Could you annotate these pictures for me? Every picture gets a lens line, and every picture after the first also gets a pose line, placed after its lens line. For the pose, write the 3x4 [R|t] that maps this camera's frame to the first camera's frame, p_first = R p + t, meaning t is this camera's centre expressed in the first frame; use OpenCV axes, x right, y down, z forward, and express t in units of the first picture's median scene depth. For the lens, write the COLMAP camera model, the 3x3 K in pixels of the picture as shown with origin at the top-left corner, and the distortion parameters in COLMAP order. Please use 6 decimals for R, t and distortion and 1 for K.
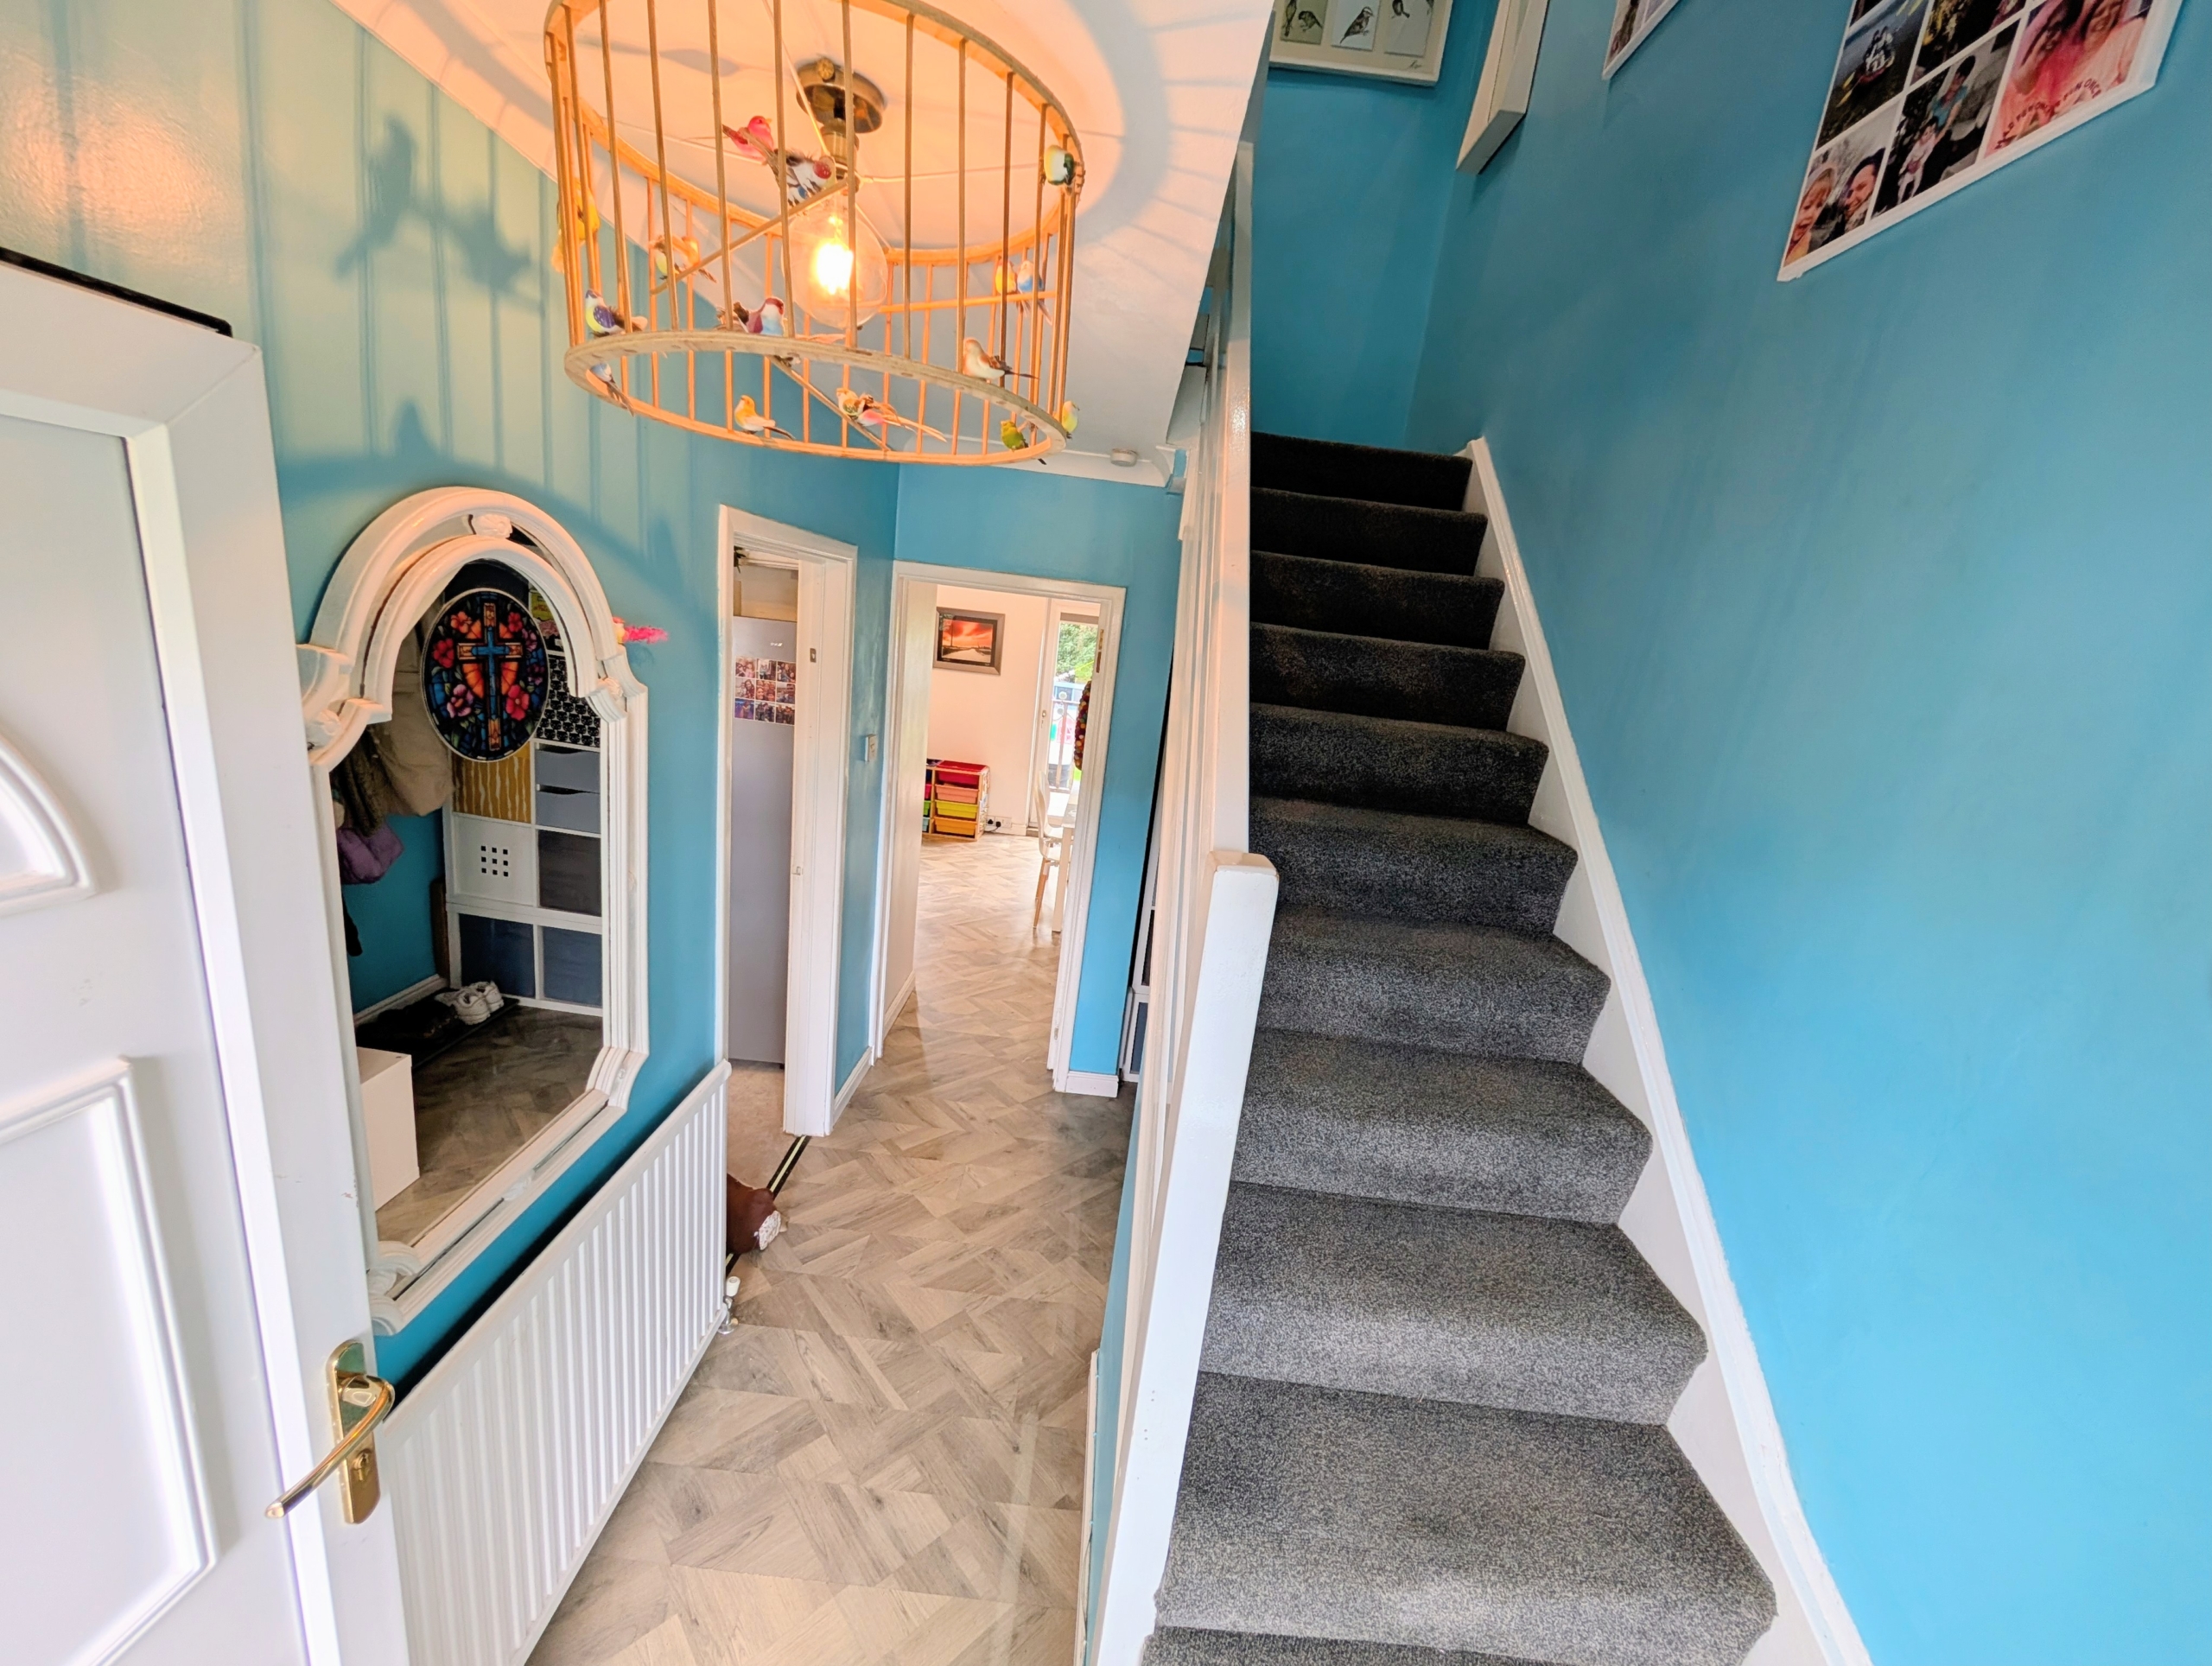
lens RADIAL K [[836.2, 0, 1093.0], [0, 836.2, 827.7], [0, 0, 1]] dist [-0.000594, 0.000120]
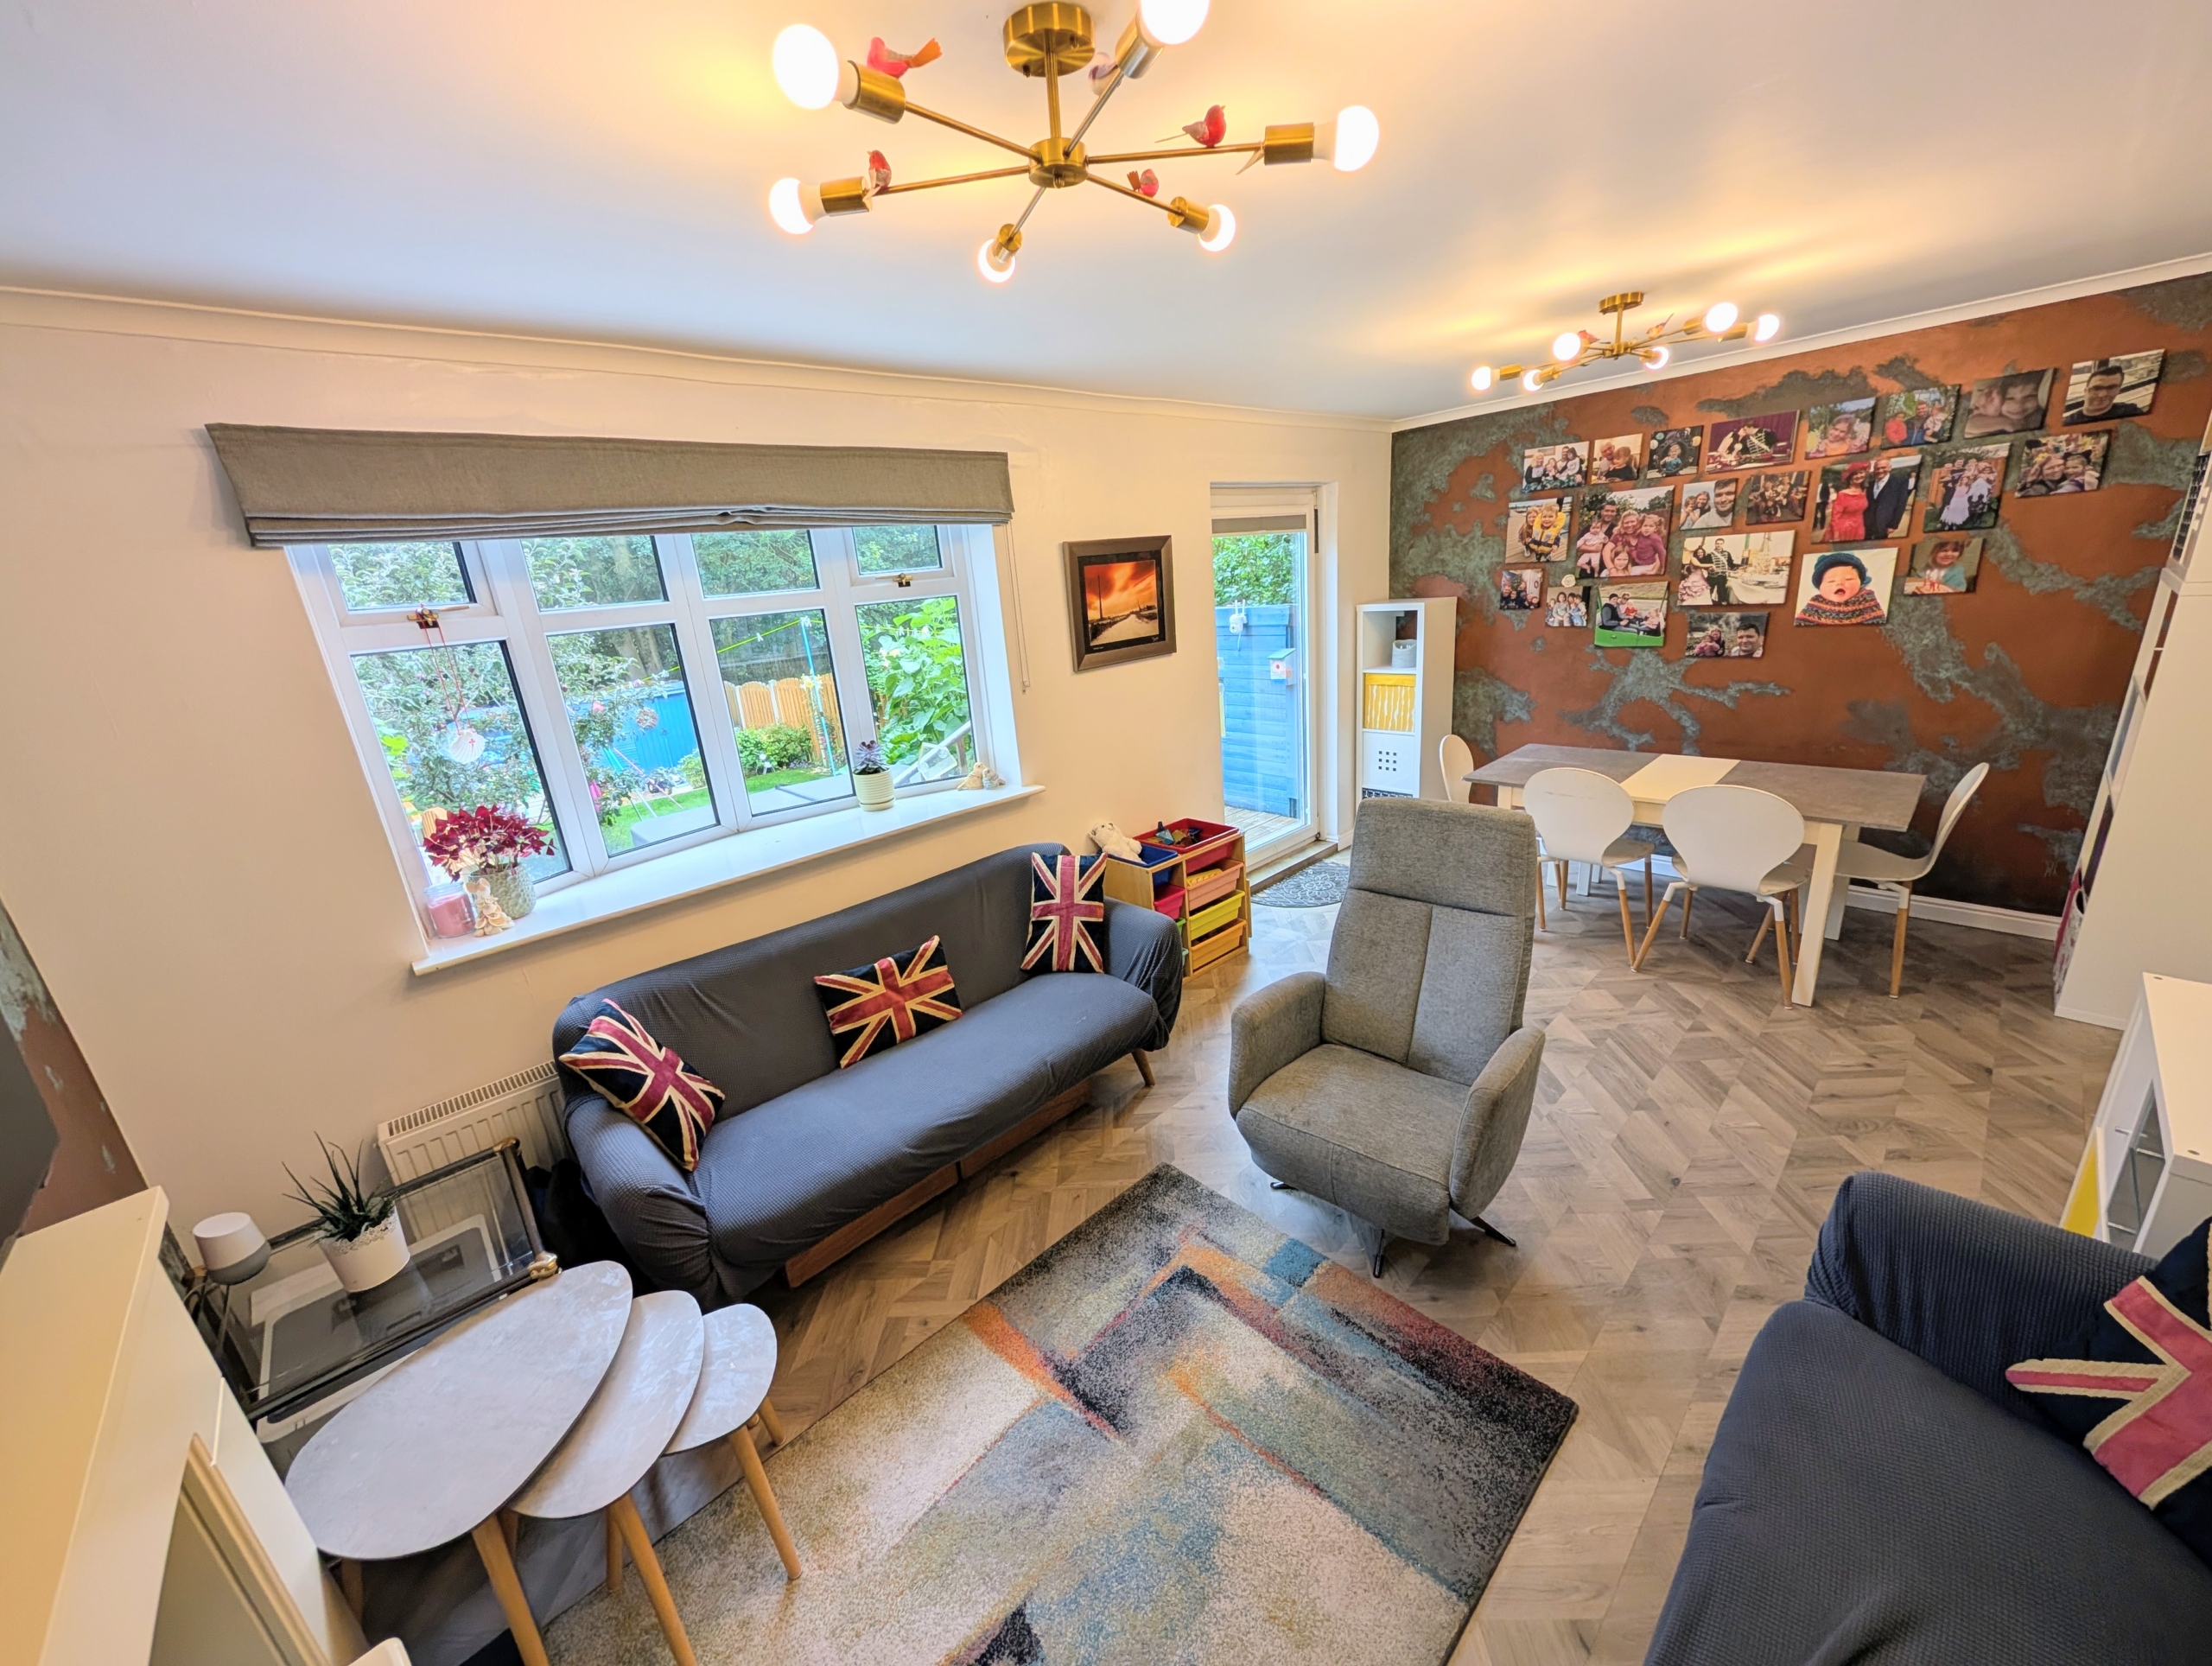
lens RADIAL K [[836.2, 0, 1105.8], [0, 836.2, 838.3], [0, 0, 1]] dist [-0.000594, 0.000120]
pose [[0.688013, -0.373954, 0.621929, -0.526217], [0.319011, 0.925614, 0.203646, -0.197403], [-0.651820, 0.058291, 0.756130, 0.634246]]
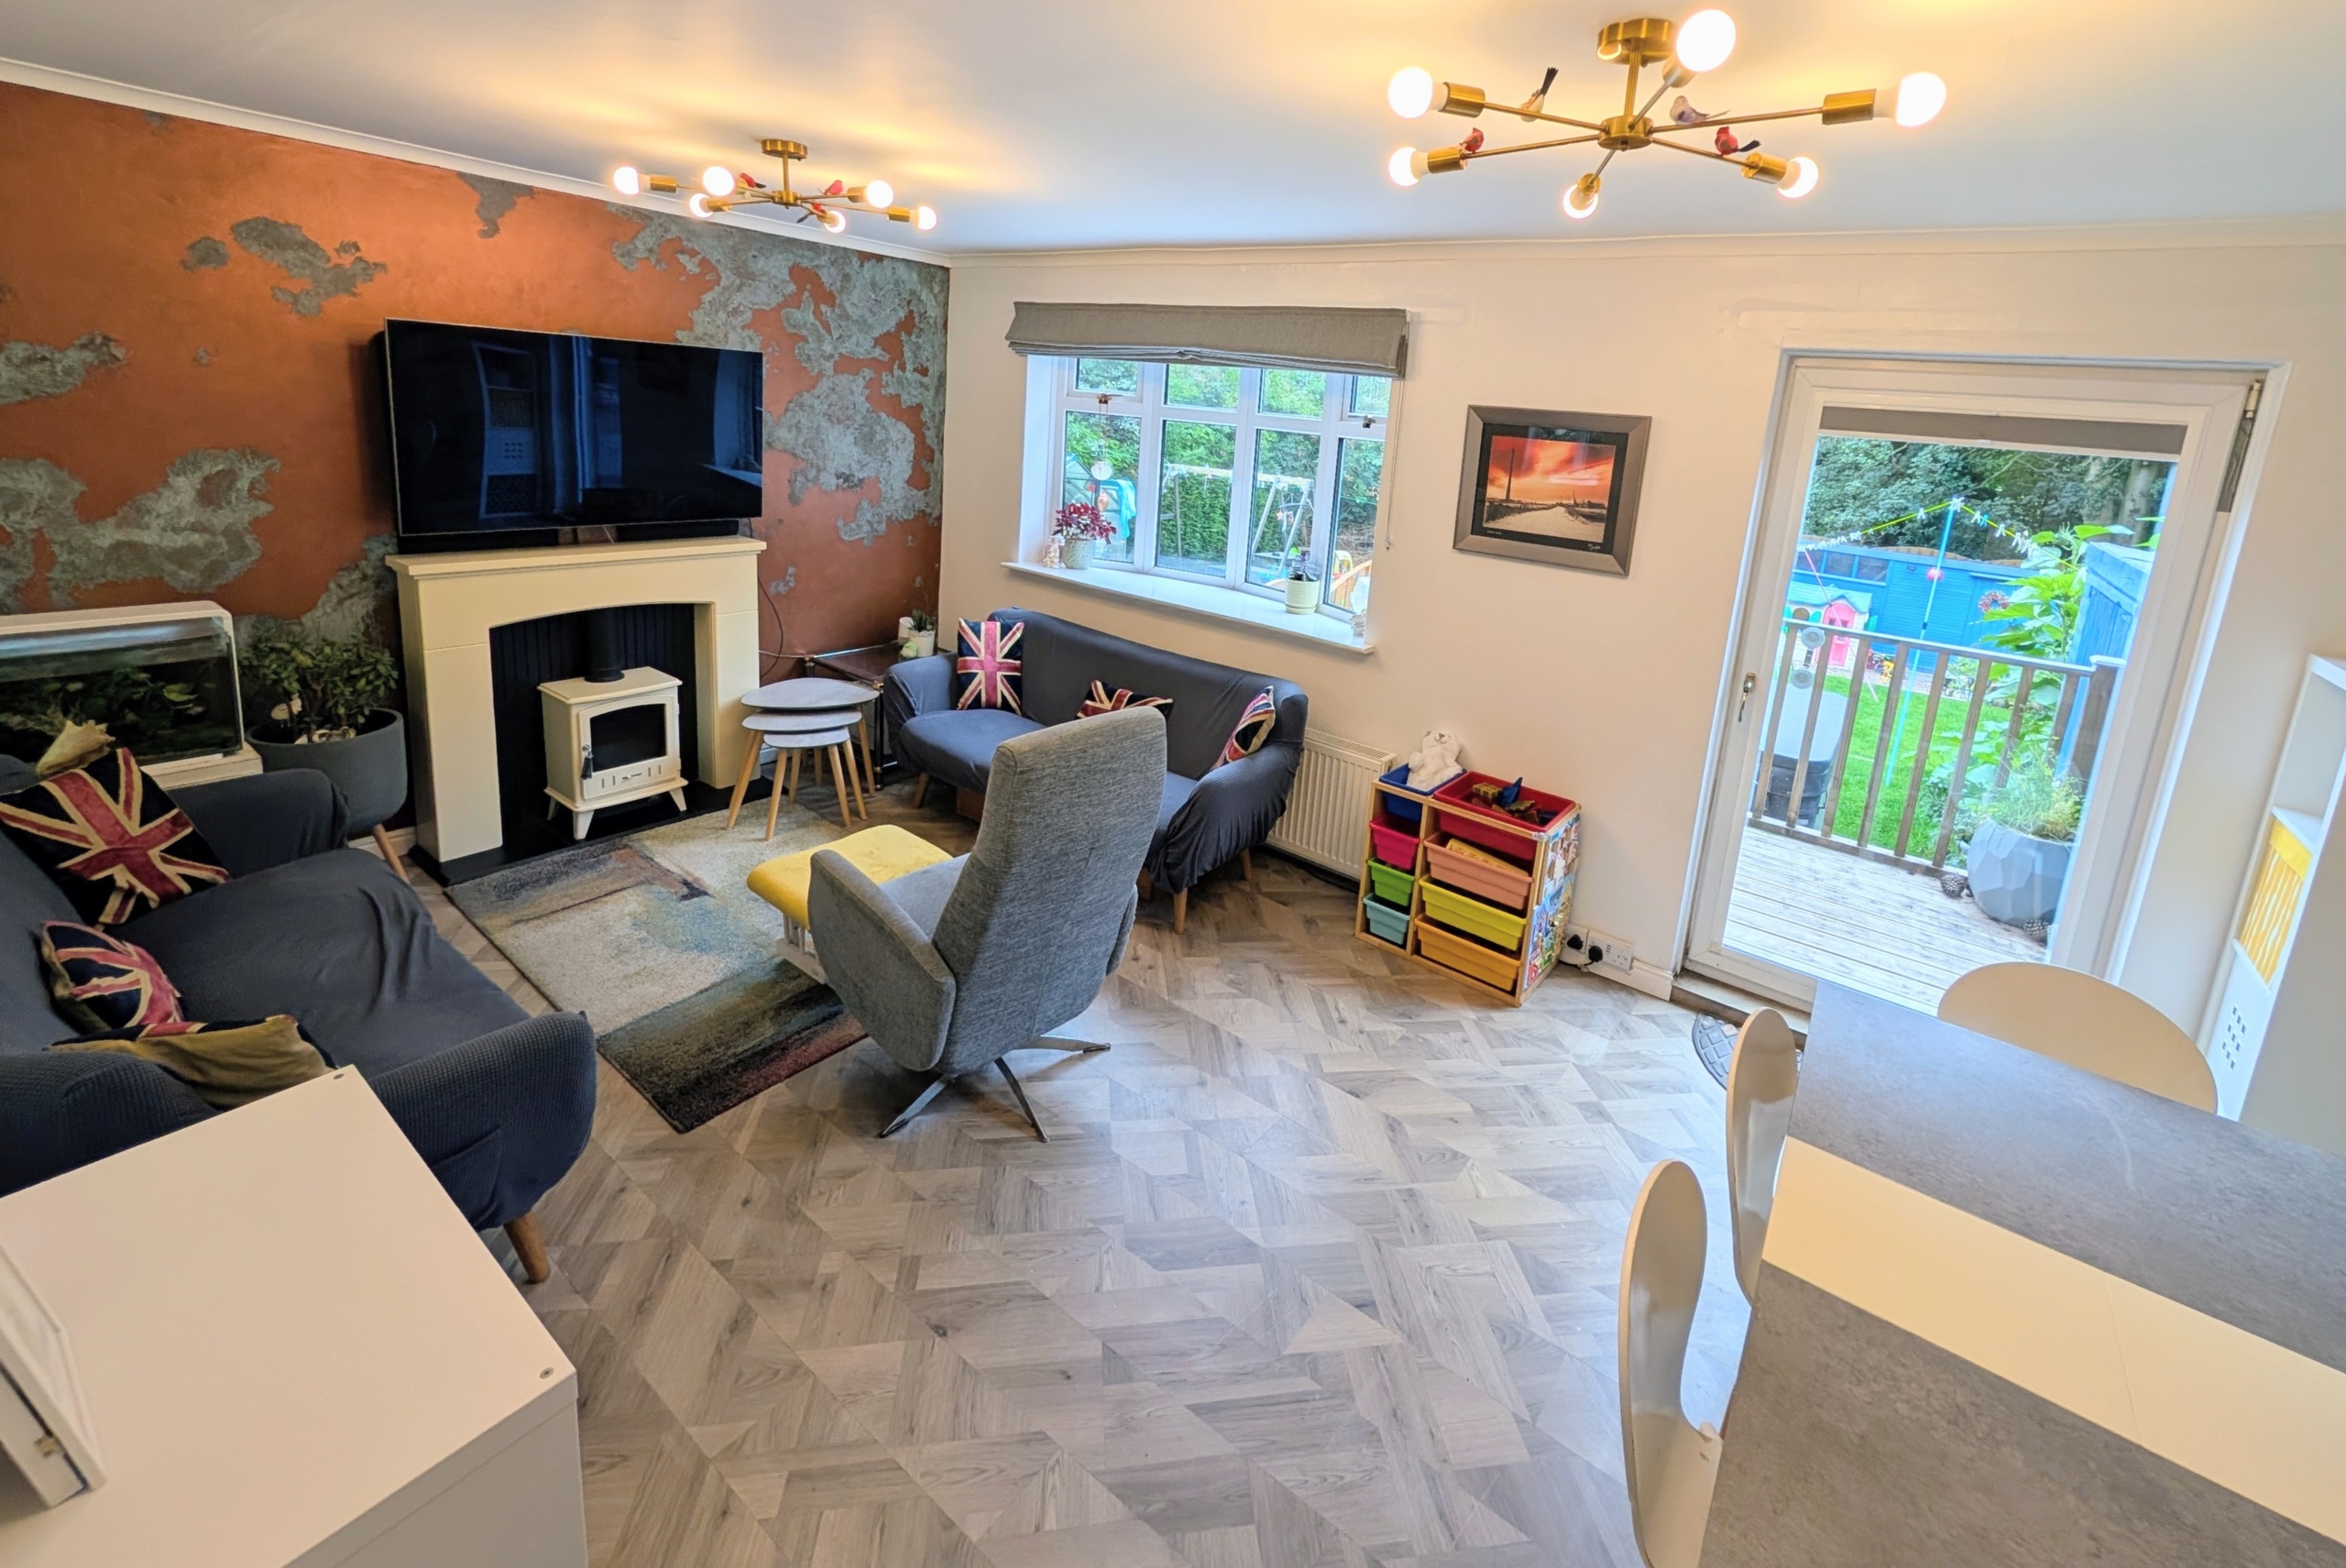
lens RADIAL K [[985.0, 0, 1251.6], [0, 985.0, 593.8], [0, 0, 1]] dist [0.000292, 0.000581]
pose [[0.838052, 0.063727, -0.541856, -0.010953], [-0.115834, 0.991296, -0.062567, -0.127760], [0.533153, 0.115200, 0.838139, 0.539300]]
